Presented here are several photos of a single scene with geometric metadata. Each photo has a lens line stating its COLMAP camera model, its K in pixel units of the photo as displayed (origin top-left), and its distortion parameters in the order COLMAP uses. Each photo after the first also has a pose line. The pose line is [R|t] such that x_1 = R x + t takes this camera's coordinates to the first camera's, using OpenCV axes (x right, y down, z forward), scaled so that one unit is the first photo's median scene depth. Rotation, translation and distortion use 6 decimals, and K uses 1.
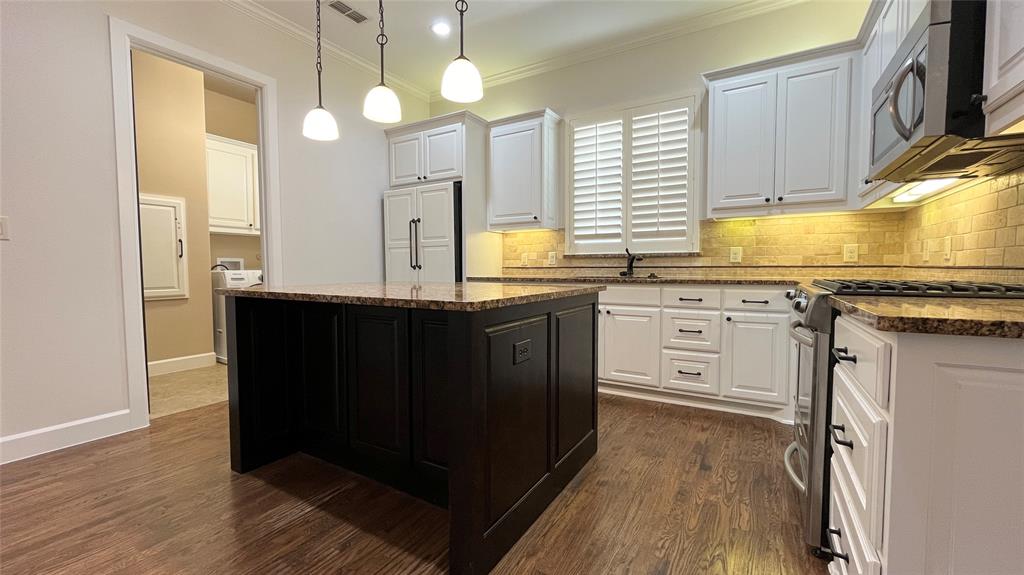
lens RADIAL K [[414.6, 0, 512.1], [0, 414.6, 286.7], [0, 0, 1]] dist [-0.005083, 0.000993]
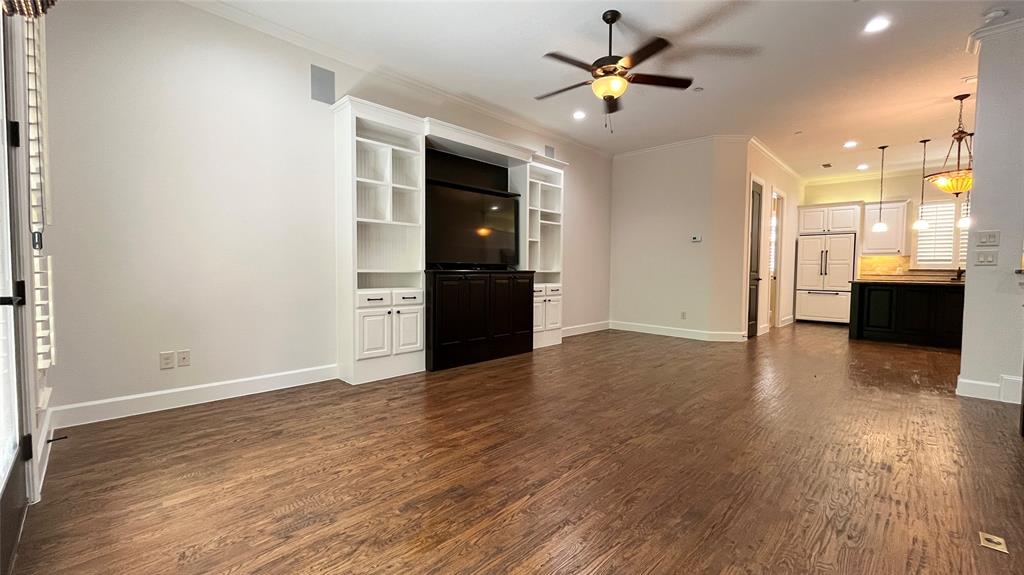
lens RADIAL K [[414.6, 0, 502.3], [0, 414.6, 287.4], [0, 0, 1]] dist [-0.005083, 0.000993]
pose [[0.970489, 0.026514, -0.239683, -1.406758], [-0.027760, 0.999613, -0.001822, 0.074494], [0.239542, 0.008422, 0.970849, -1.512059]]
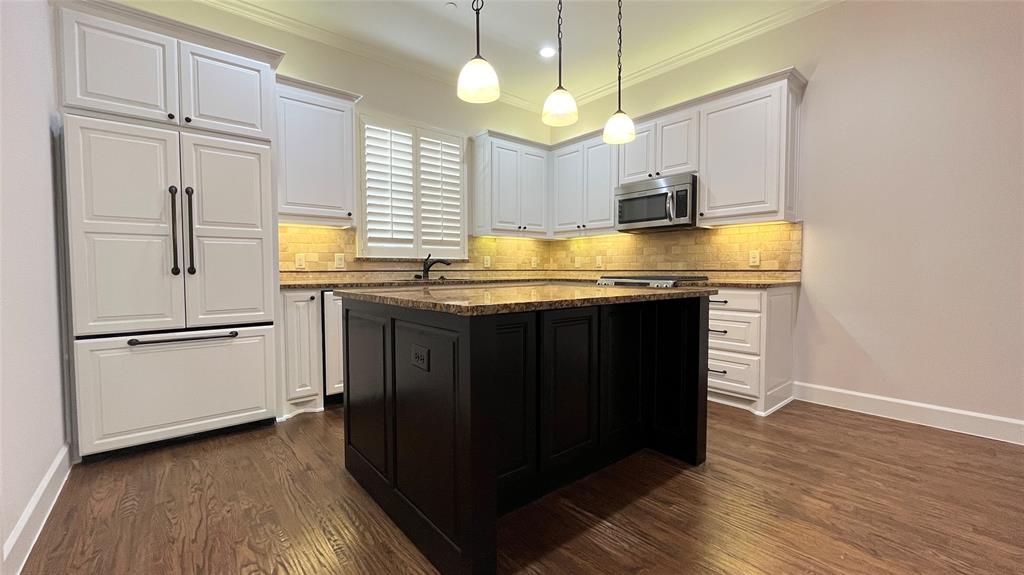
lens RADIAL K [[414.6, 0, 508.8], [0, 414.6, 285.2], [0, 0, 1]] dist [-0.005083, 0.000993]
pose [[0.333745, -0.032133, 0.942116, -0.681173], [0.046746, 0.998753, 0.017504, -0.017354], [-0.941504, 0.038198, 0.334831, 0.411582]]
